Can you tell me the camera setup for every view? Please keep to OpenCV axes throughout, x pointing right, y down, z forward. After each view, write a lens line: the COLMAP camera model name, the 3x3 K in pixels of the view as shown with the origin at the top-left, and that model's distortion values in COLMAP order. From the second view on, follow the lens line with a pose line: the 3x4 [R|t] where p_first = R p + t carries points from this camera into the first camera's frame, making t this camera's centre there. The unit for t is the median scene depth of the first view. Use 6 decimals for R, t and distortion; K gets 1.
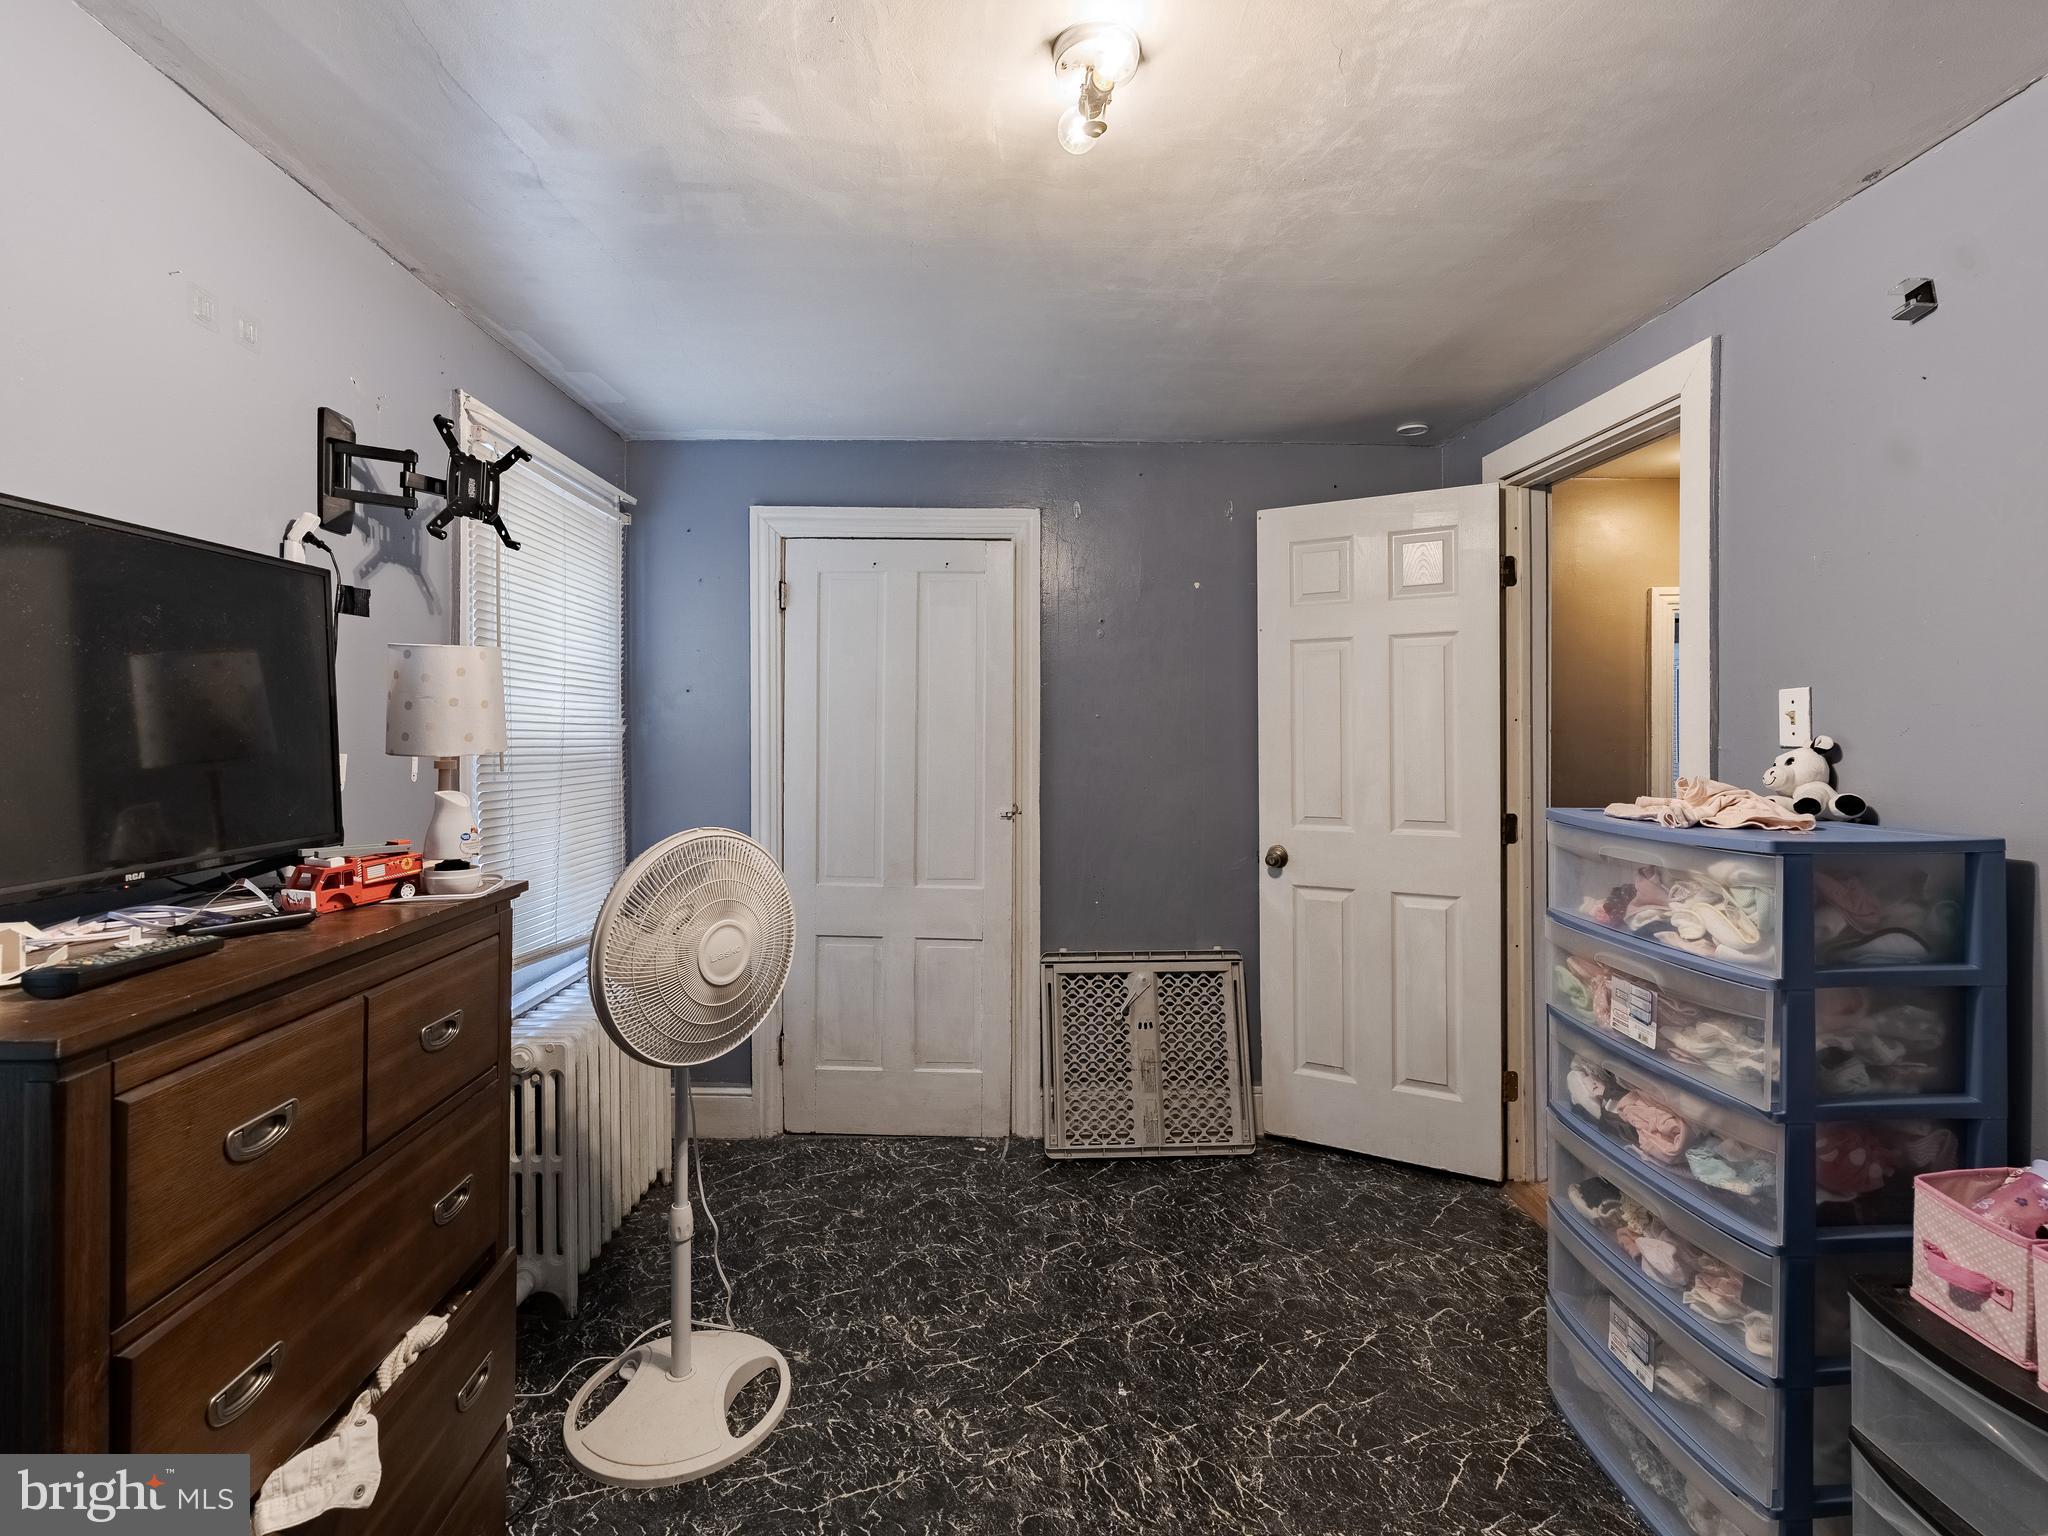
lens RADIAL K [[932.3, 0, 1021.9], [0, 932.3, 752.3], [0, 0, 1]] dist [-0.003395, 0.000977]
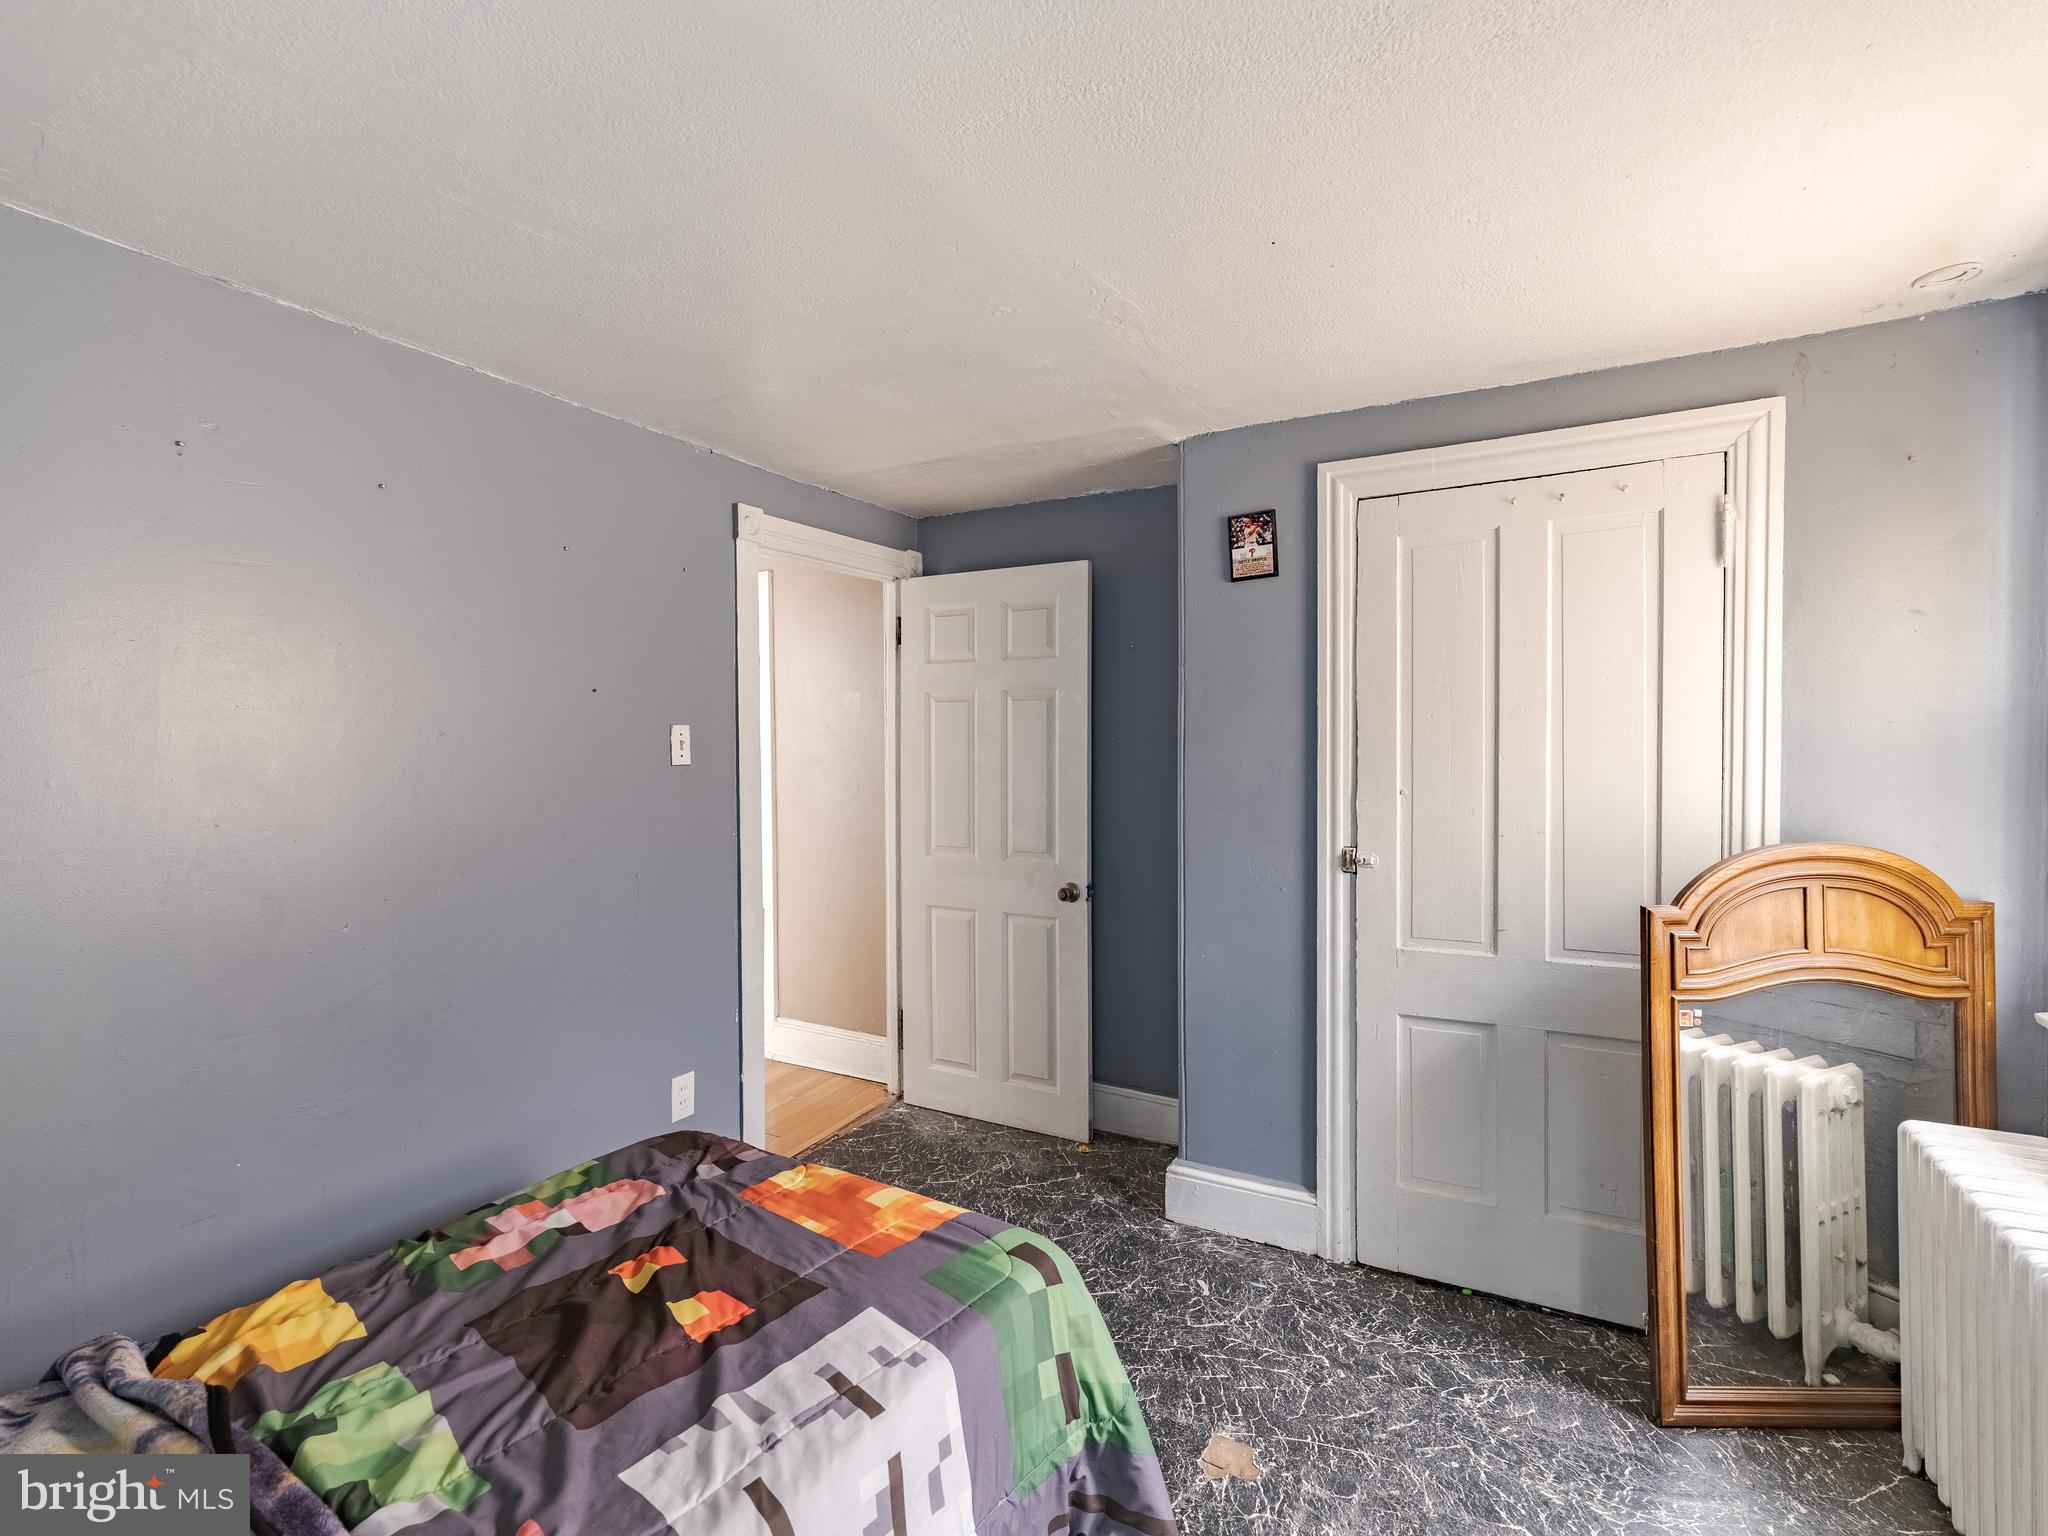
lens RADIAL K [[932.3, 0, 1016.0], [0, 932.3, 753.7], [0, 0, 1]] dist [-0.003395, 0.000977]
pose [[-0.863847, 0.004576, 0.503733, -0.199021], [0.010740, 0.999899, 0.009334, -0.039150], [-0.503639, 0.013473, -0.863809, 2.026532]]
